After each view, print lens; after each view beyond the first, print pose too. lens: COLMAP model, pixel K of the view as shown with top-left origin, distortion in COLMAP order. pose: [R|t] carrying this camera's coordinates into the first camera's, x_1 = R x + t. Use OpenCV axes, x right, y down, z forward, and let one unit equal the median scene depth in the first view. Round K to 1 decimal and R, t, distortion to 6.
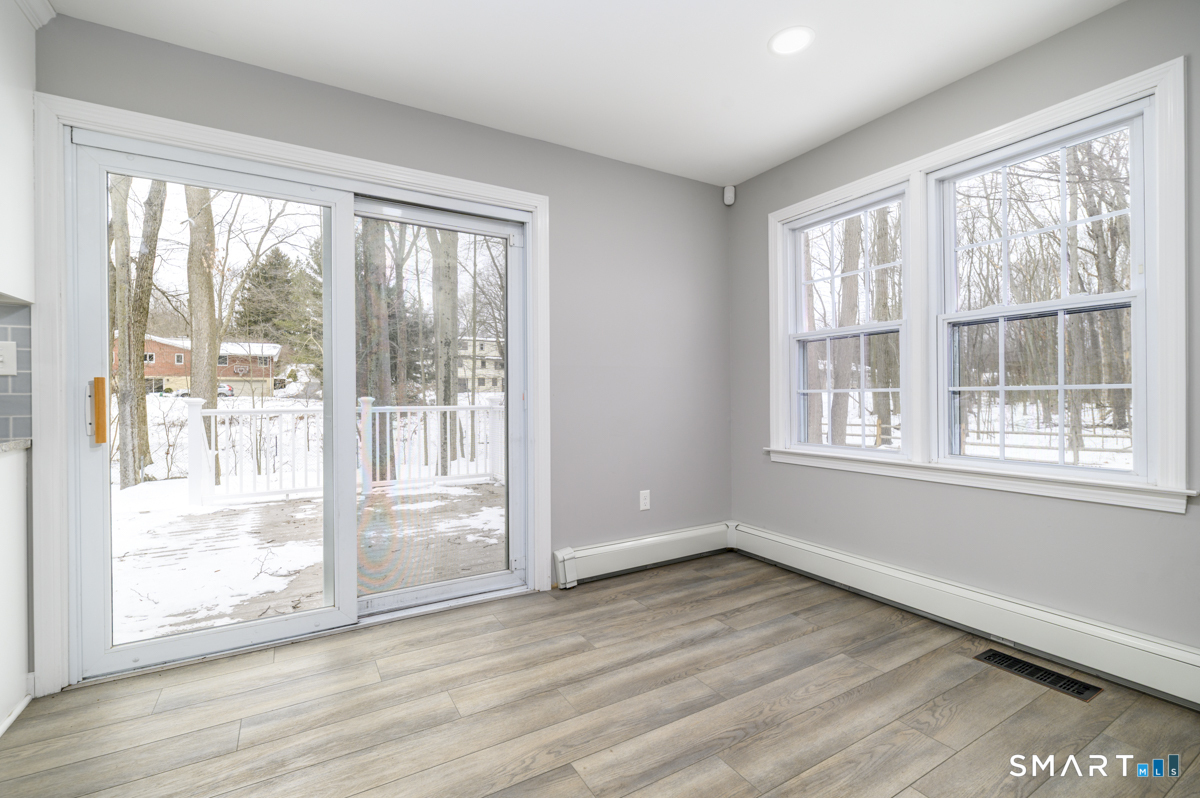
lens RADIAL K [[531.5, 0, 581.4], [0, 531.5, 398.2], [0, 0, 1]] dist [-0.000274, -0.000258]
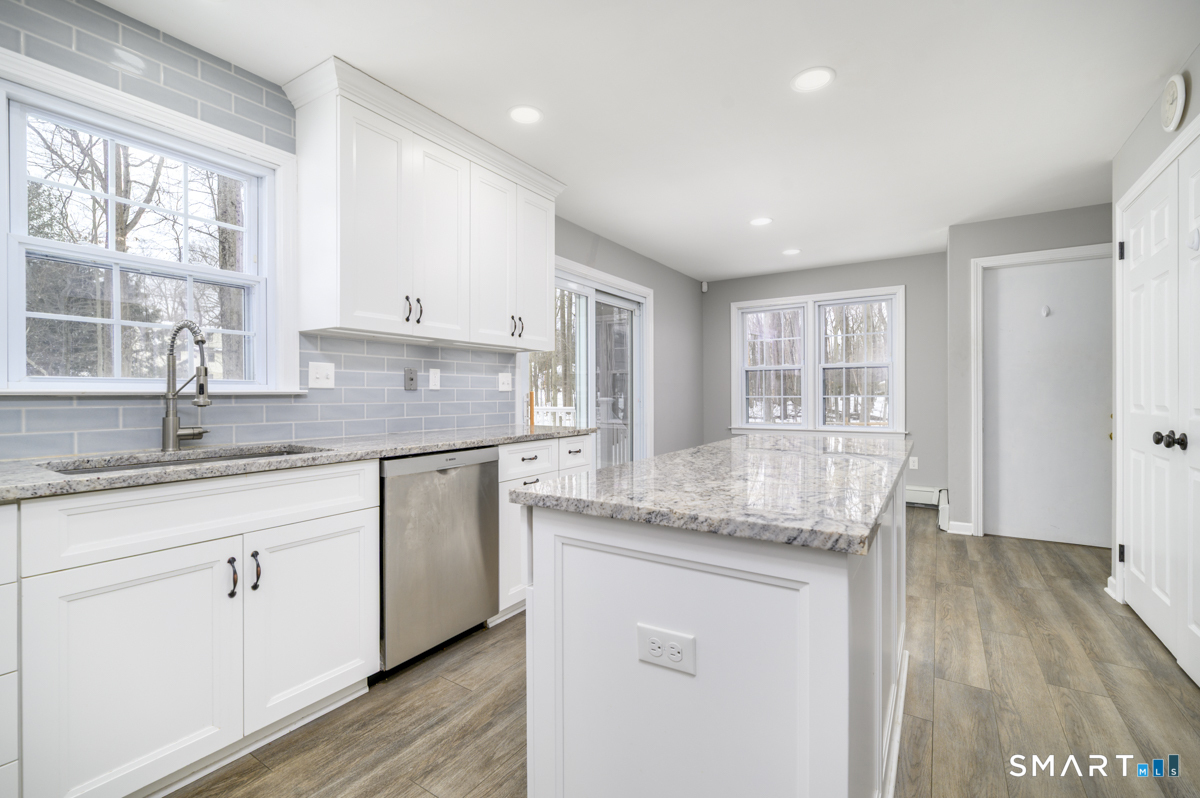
lens RADIAL K [[531.8, 0, 600.0], [0, 531.8, 399.0], [0, 0, 1]] dist [0.000417, -0.000936]
pose [[0.887640, -0.003739, 0.460523, -0.945158], [0.002703, 0.999992, 0.002909, -0.012104], [-0.460530, -0.001338, 0.887643, -0.468394]]
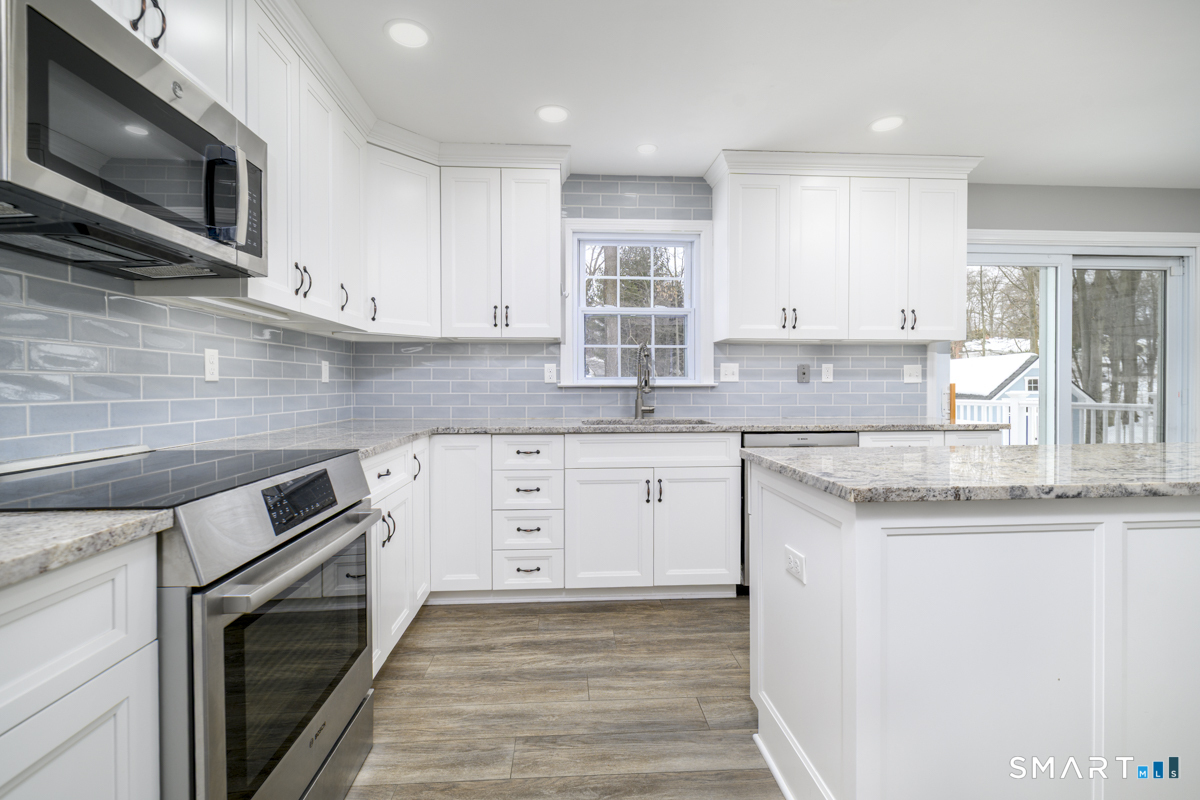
lens RADIAL K [[531.5, 0, 581.4], [0, 531.5, 399.2], [0, 0, 1]] dist [-0.000274, -0.000258]
pose [[0.888112, 0.010843, -0.459499, -0.722780], [-0.002556, 0.999823, 0.018653, -0.010731], [0.459620, -0.015392, 0.887982, -0.685380]]
